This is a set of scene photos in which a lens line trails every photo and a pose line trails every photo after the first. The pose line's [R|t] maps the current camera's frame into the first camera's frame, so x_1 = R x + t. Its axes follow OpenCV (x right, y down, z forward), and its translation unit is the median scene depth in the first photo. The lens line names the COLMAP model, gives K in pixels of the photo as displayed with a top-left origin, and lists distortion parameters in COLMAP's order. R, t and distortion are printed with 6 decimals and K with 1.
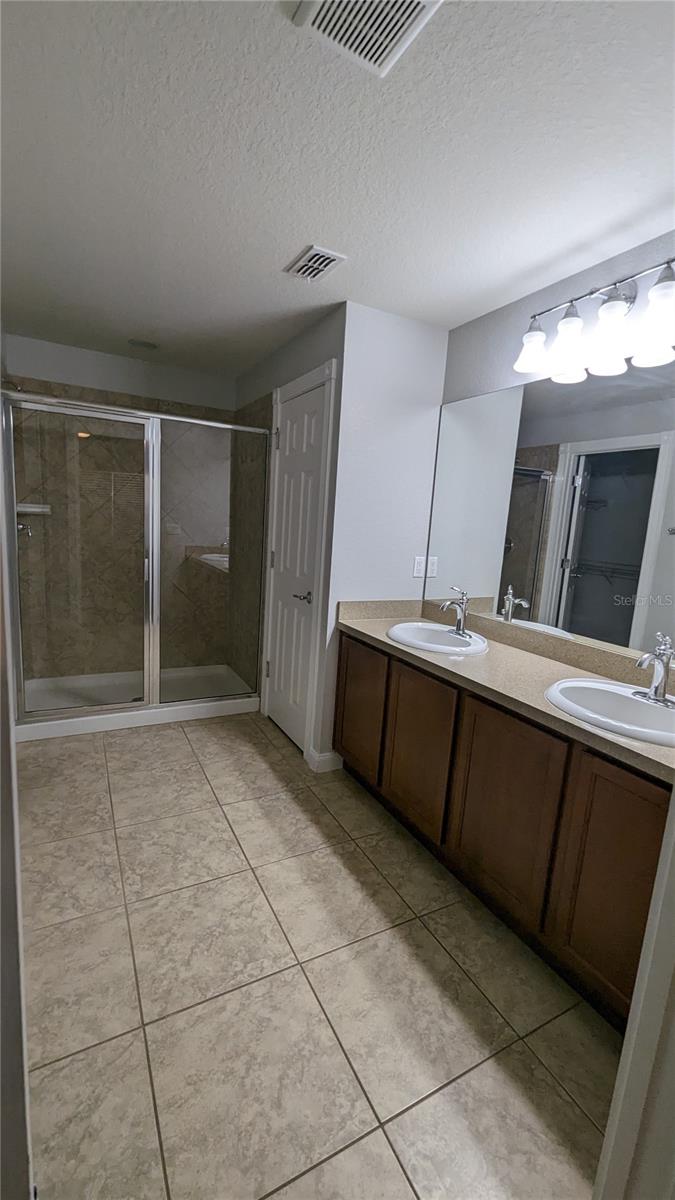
lens RADIAL K [[491.8, 0, 329.2], [0, 491.8, 599.6], [0, 0, 1]] dist [-0.001828, -0.000299]
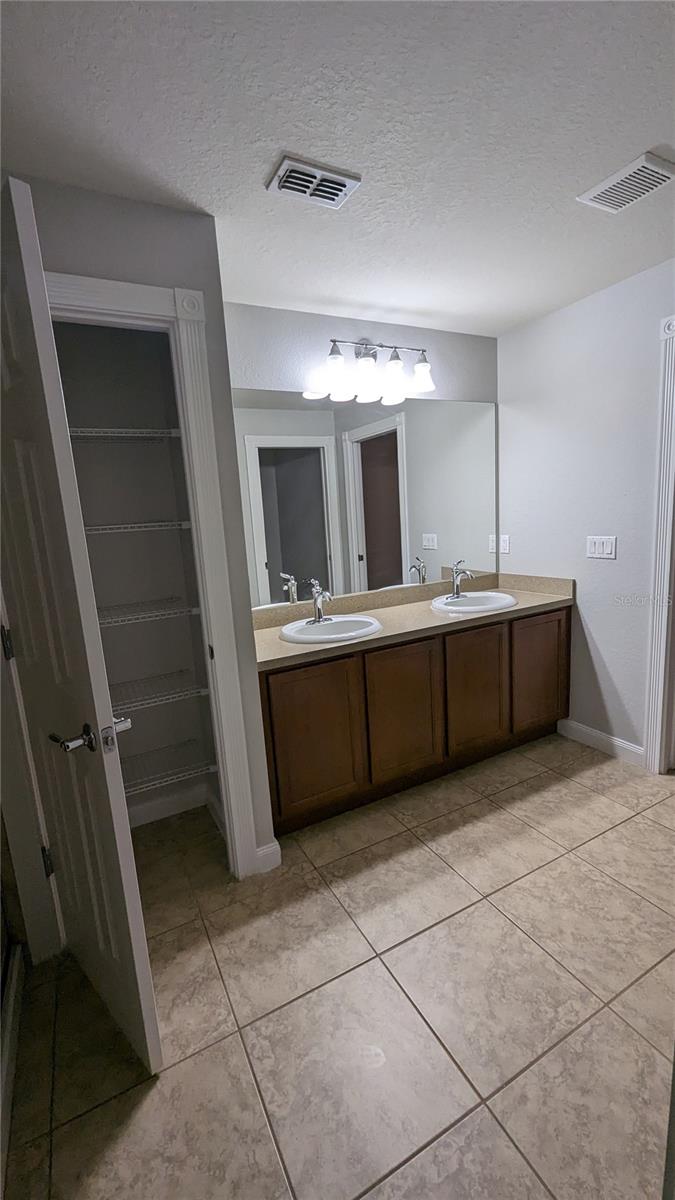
lens RADIAL K [[491.8, 0, 329.2], [0, 491.8, 599.6], [0, 0, 1]] dist [-0.001828, -0.000299]
pose [[-0.002550, -0.230312, 0.973113, -1.012705], [0.225503, 0.947919, 0.224940, -0.279178], [-0.974239, 0.220014, 0.049519, 1.223039]]
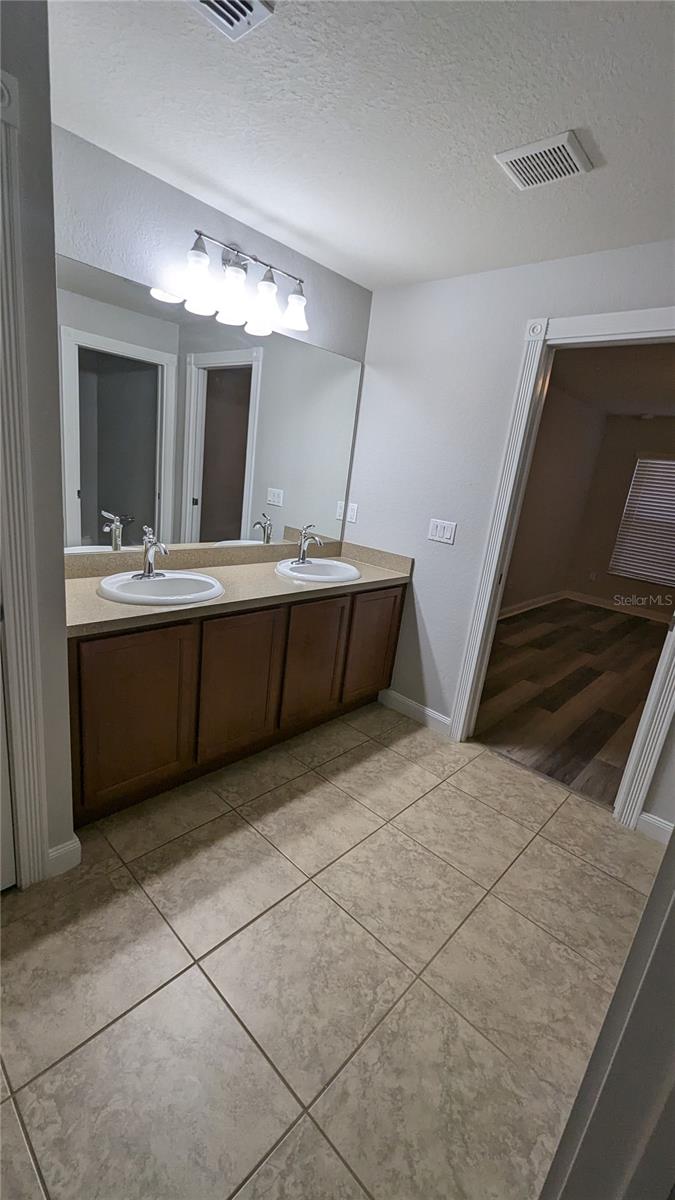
lens RADIAL K [[493.1, 0, 330.4], [0, 493.1, 601.1], [0, 0, 1]] dist [-0.002697, 0.000036]
pose [[-0.313233, -0.346719, 0.884121, -0.869093], [0.018968, 0.928501, 0.370844, -0.287544], [-0.949487, 0.132931, -0.284261, 1.264762]]
